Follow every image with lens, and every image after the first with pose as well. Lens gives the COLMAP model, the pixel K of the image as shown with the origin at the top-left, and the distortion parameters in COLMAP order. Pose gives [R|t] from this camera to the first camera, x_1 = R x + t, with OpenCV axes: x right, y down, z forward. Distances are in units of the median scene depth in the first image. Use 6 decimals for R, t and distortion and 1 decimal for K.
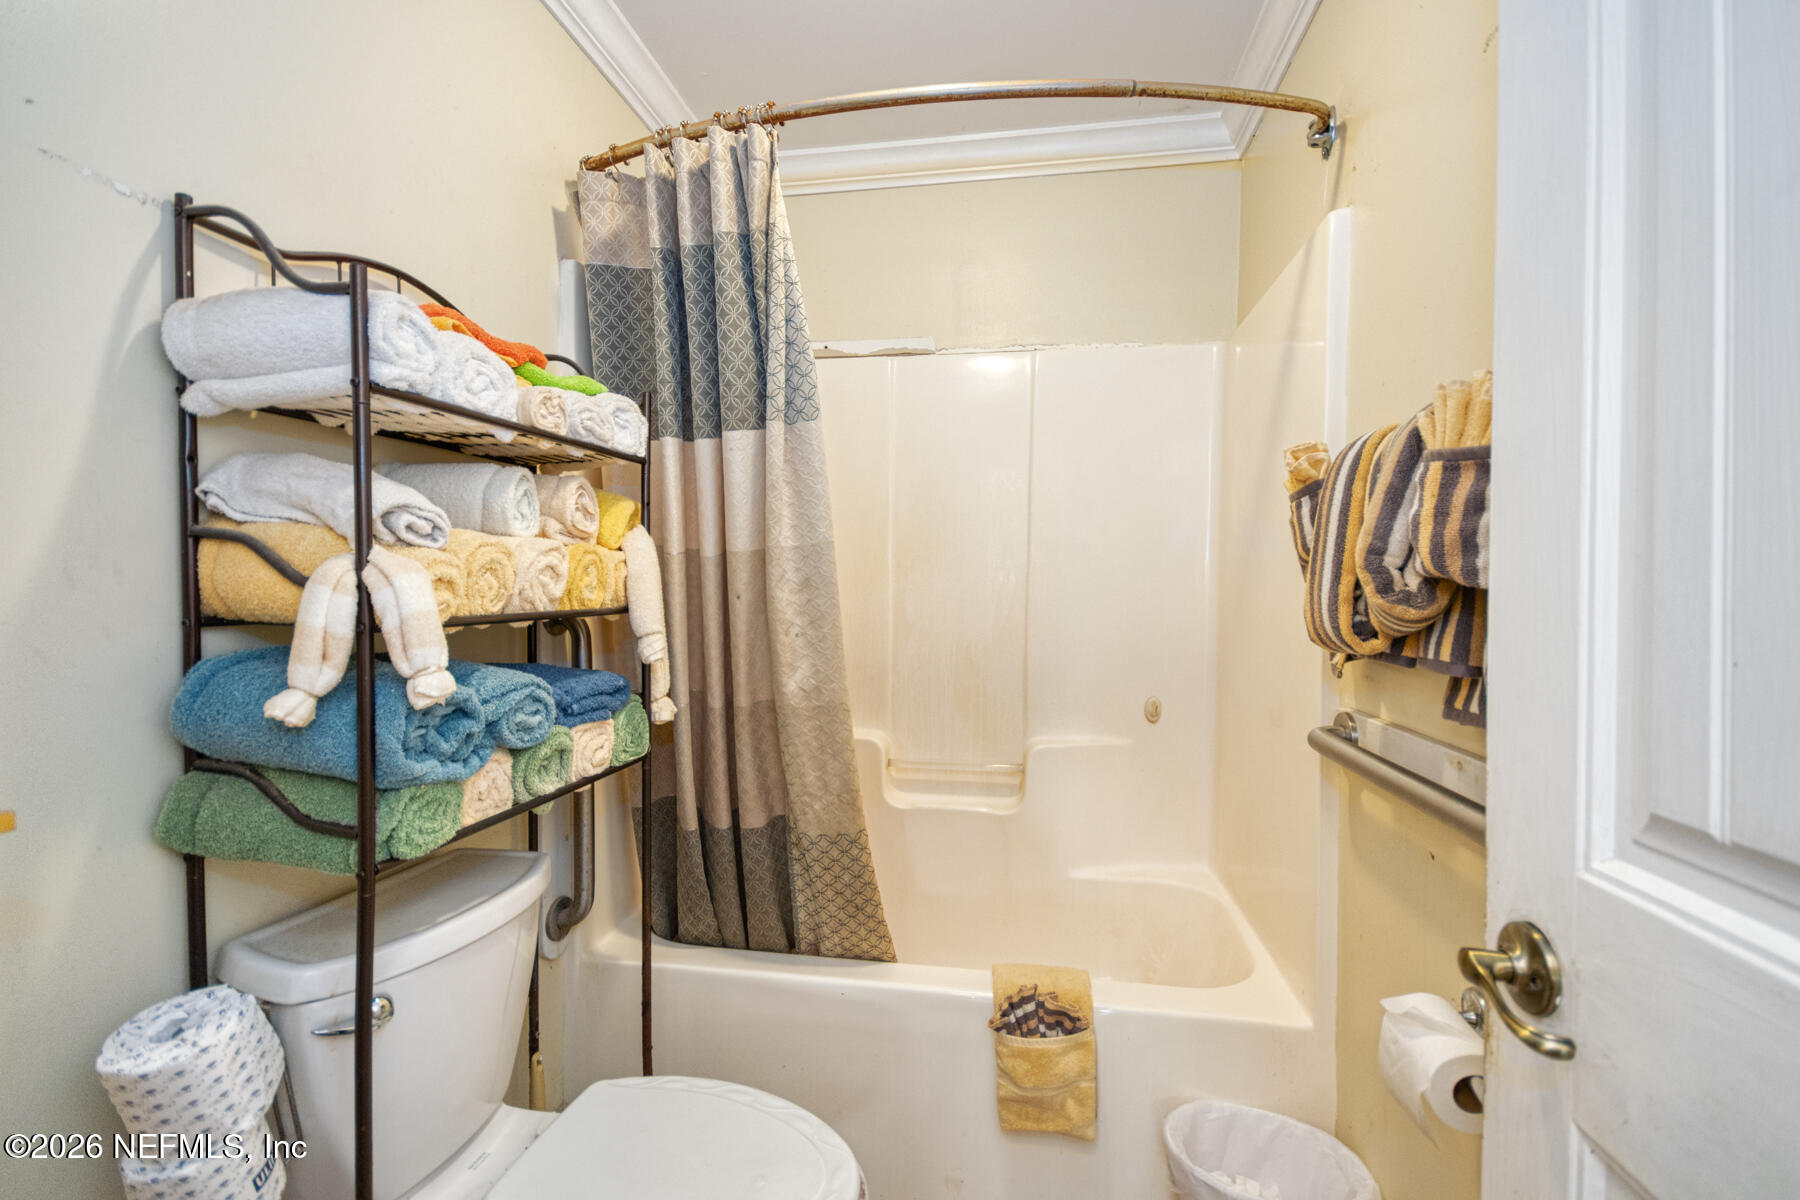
lens RADIAL K [[793.7, 0, 905.9], [0, 793.7, 601.2], [0, 0, 1]] dist [0.011535, 0.000071]
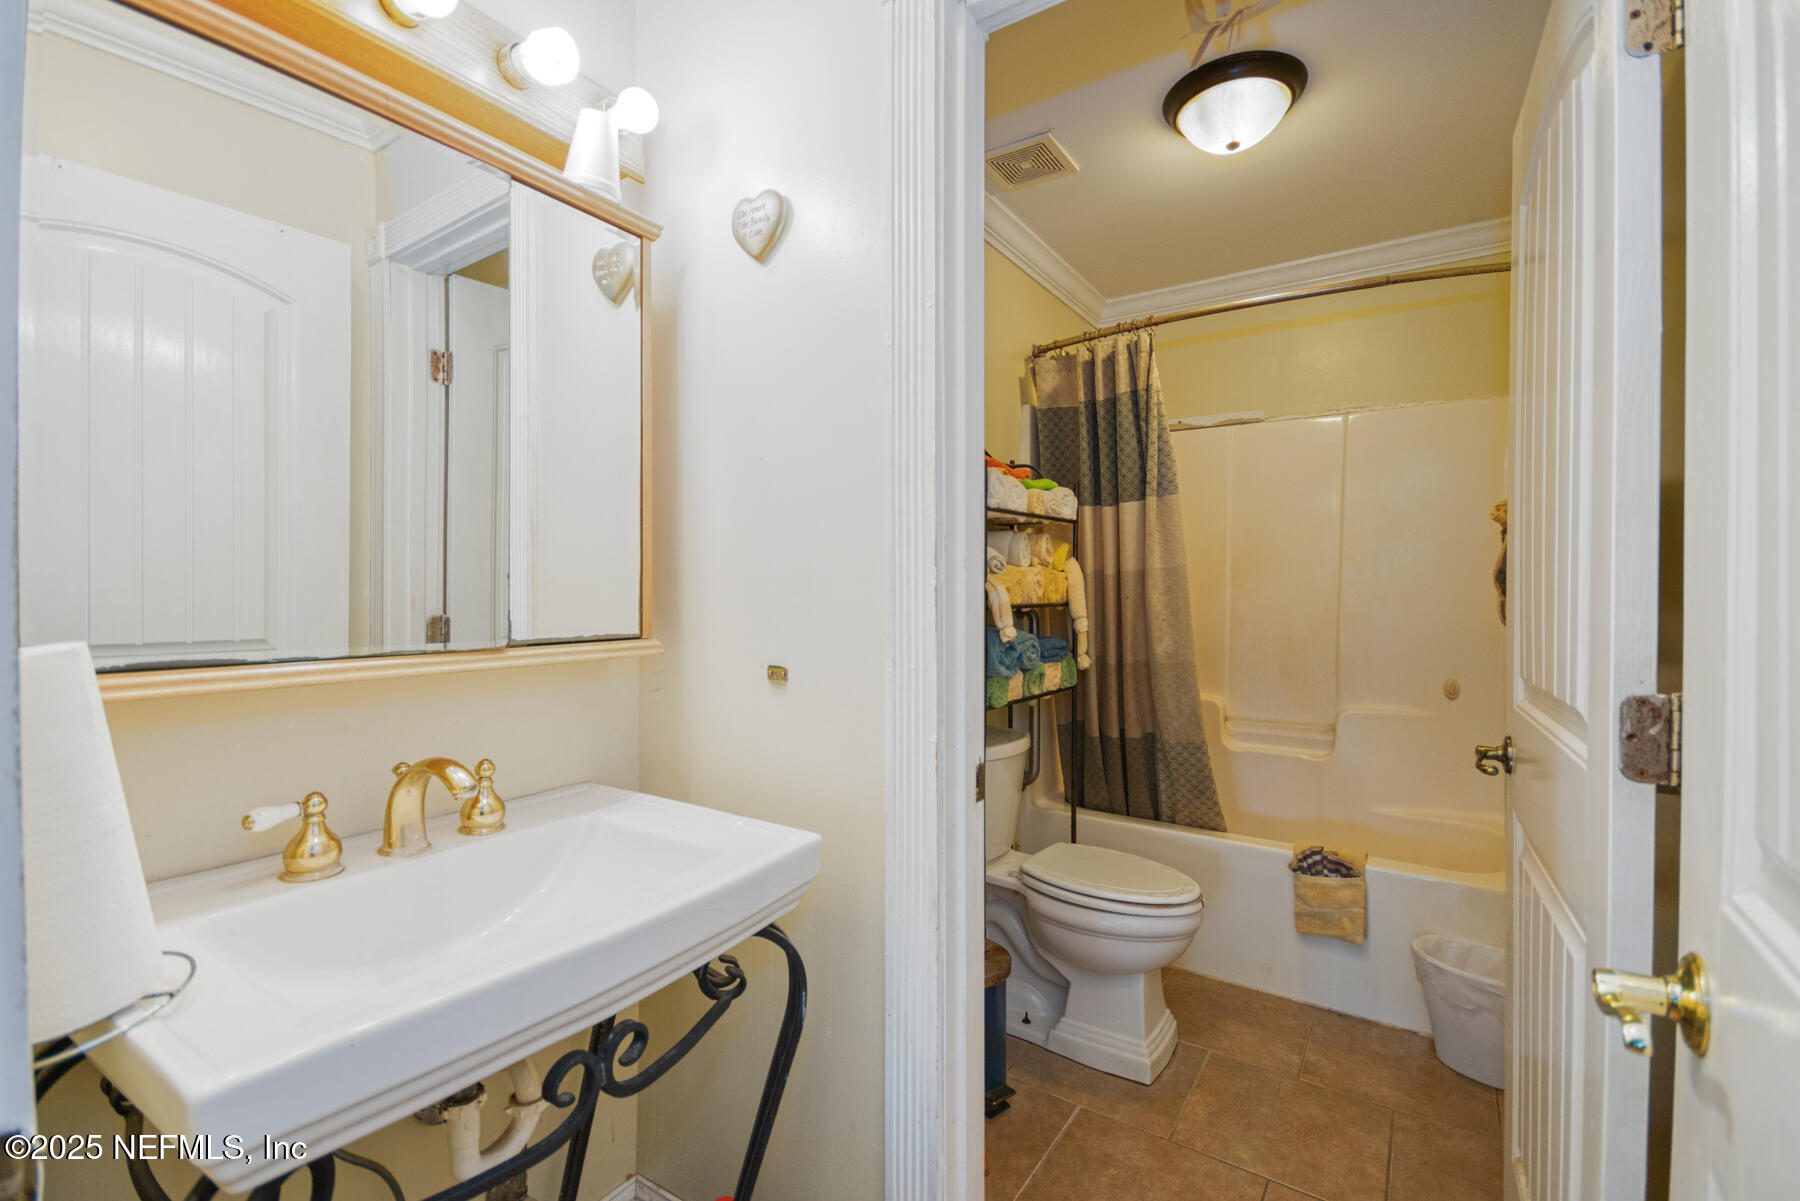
lens RADIAL K [[793.7, 0, 905.9], [0, 793.7, 601.7], [0, 0, 1]] dist [0.011535, 0.000071]
pose [[0.912863, 0.004326, -0.408244, 0.054505], [-0.007406, 0.999955, -0.005964, 0.017748], [0.408199, 0.008468, 0.912854, -0.783298]]
